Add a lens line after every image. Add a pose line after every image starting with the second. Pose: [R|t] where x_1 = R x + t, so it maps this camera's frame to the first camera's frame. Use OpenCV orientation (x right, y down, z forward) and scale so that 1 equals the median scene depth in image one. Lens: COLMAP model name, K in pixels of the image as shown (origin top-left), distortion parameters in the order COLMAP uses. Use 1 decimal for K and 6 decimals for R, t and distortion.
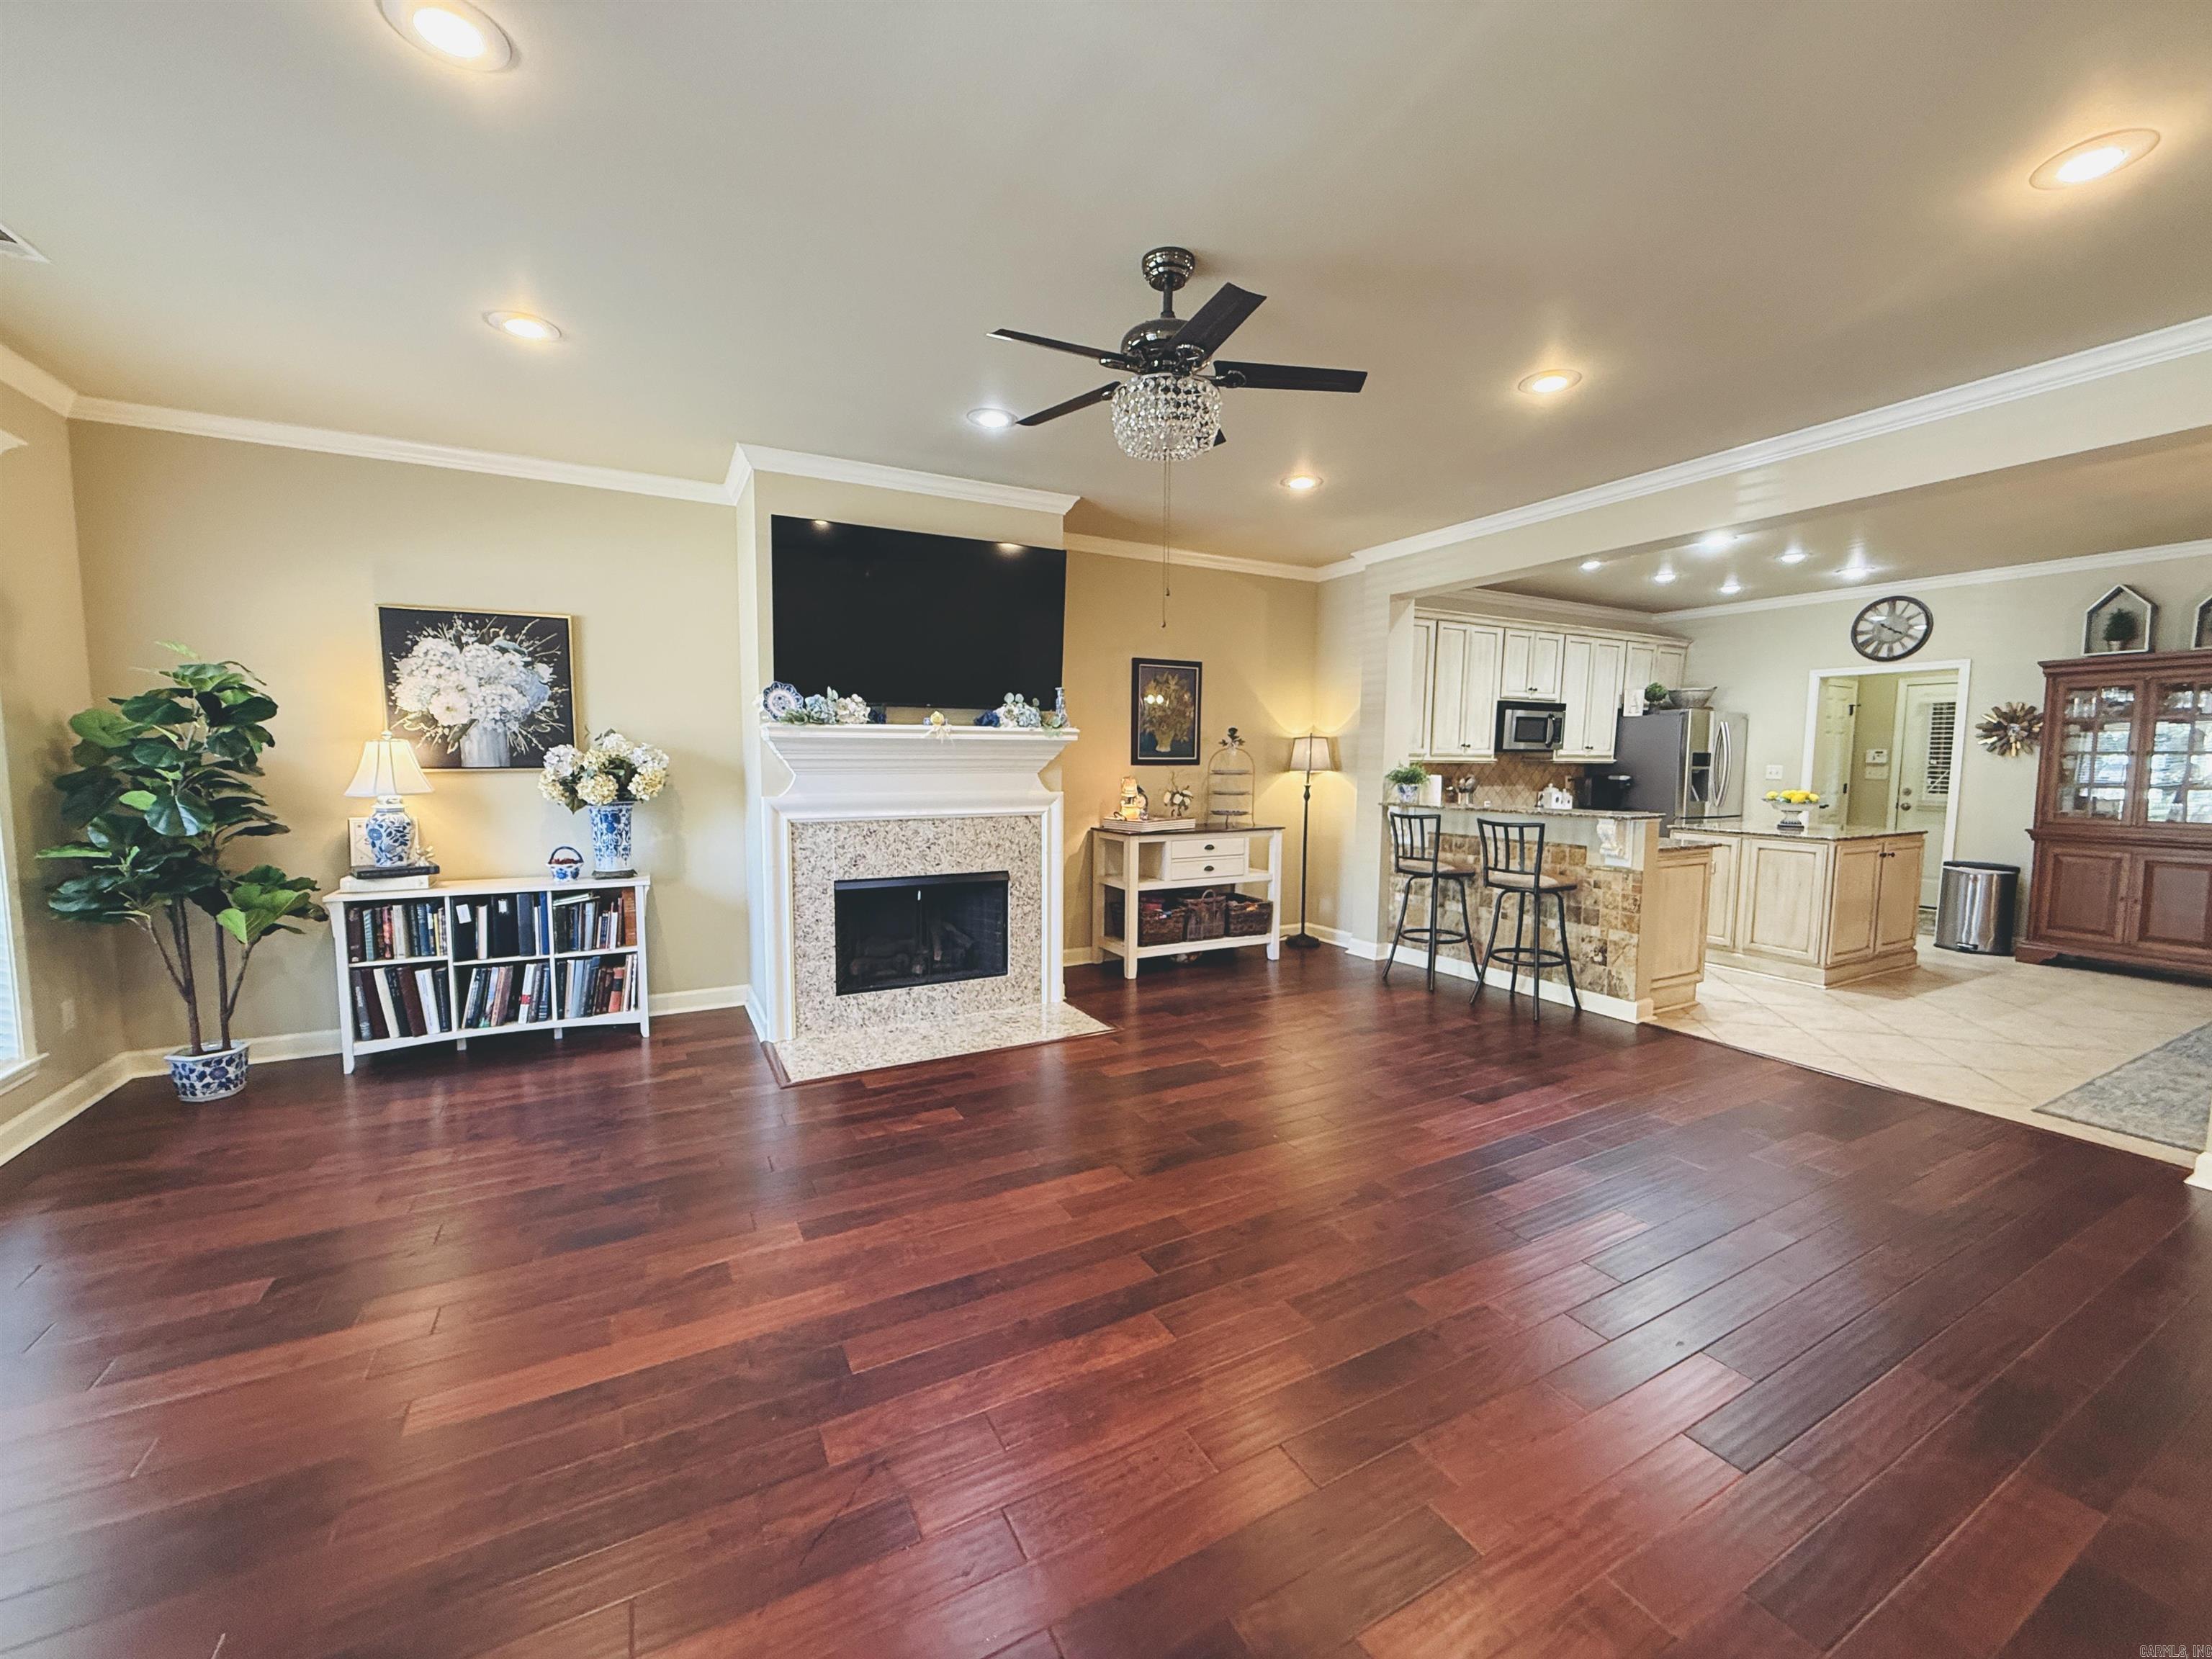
lens RADIAL K [[878.8, 0, 1101.9], [0, 878.8, 829.4], [0, 0, 1]] dist [0.000843, 0.000119]
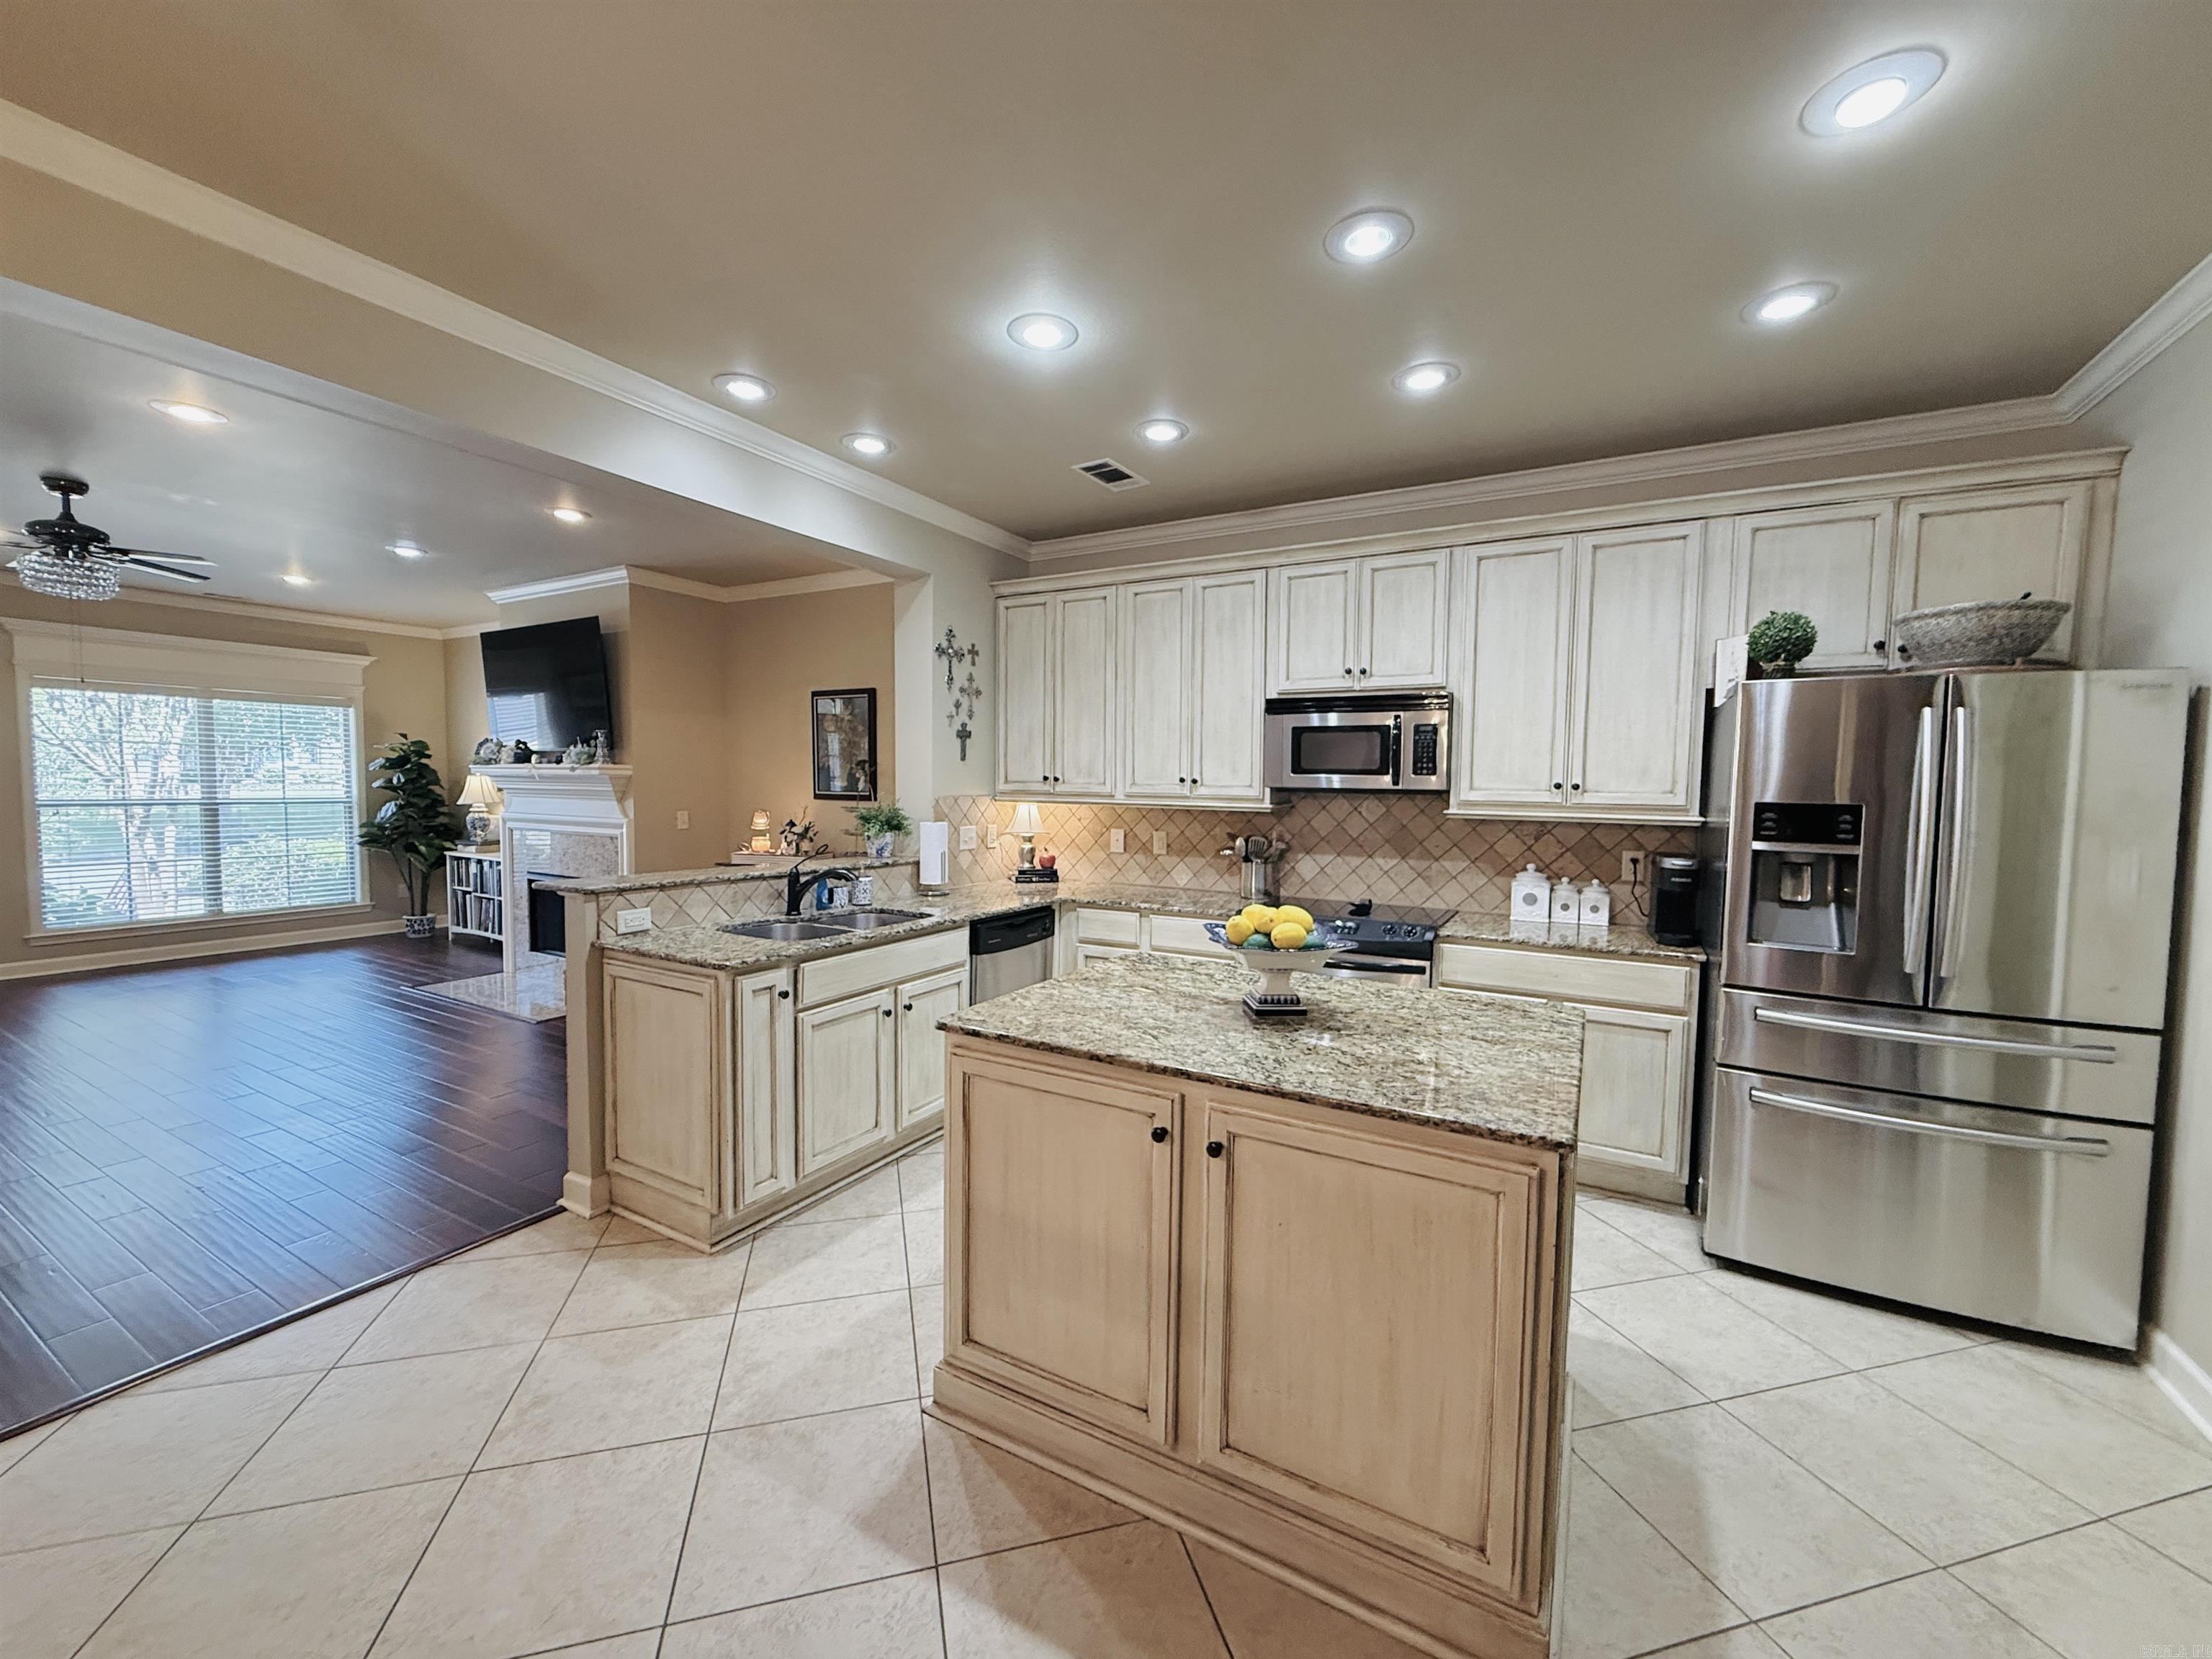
lens RADIAL K [[879.4, 0, 1101.9], [0, 879.4, 829.5], [0, 0, 1]] dist [-0.000535, 0.000359]
pose [[0.529836, 0.048204, -0.846729, 1.295361], [-0.084046, 0.996453, 0.004137, -0.087630], [0.843926, 0.068972, 0.532008, 0.928456]]
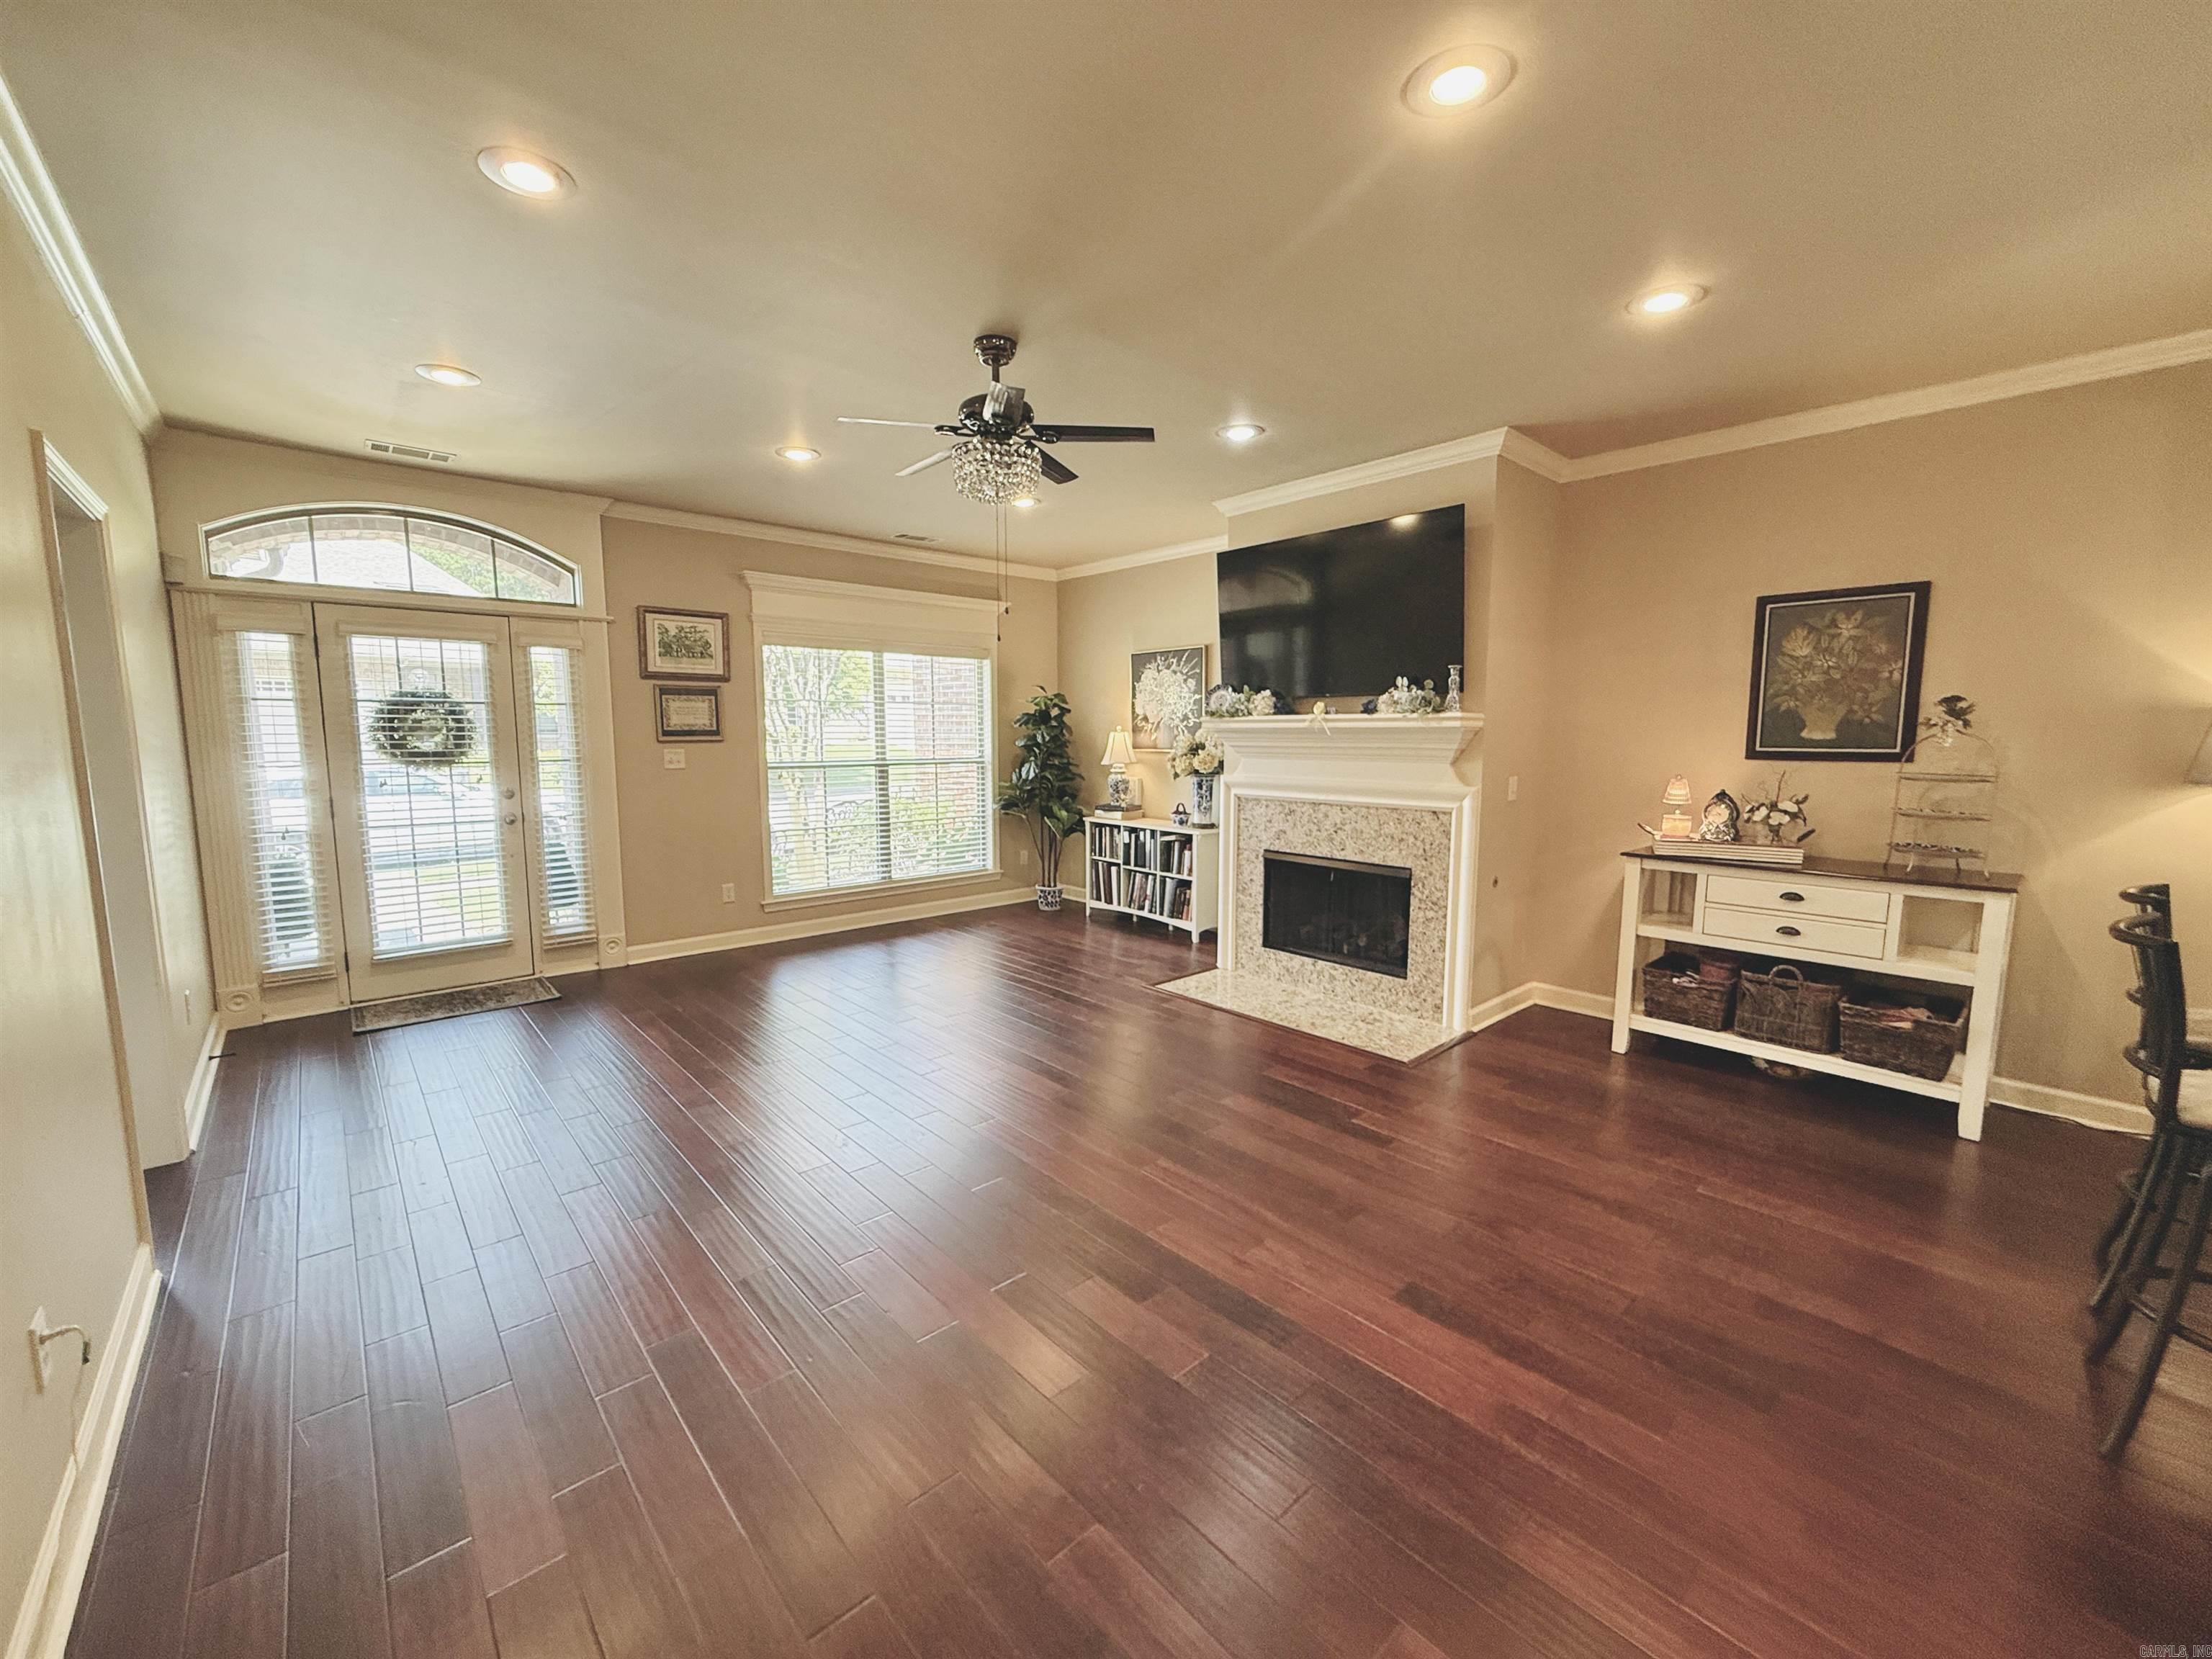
lens RADIAL K [[879.4, 0, 1101.9], [0, 879.4, 829.5], [0, 0, 1]] dist [-0.000535, 0.000359]
pose [[0.238057, 0.103187, -0.965754, 0.704876], [-0.082325, 0.992906, 0.085795, -0.046190], [0.967756, 0.059082, 0.244863, 0.453601]]
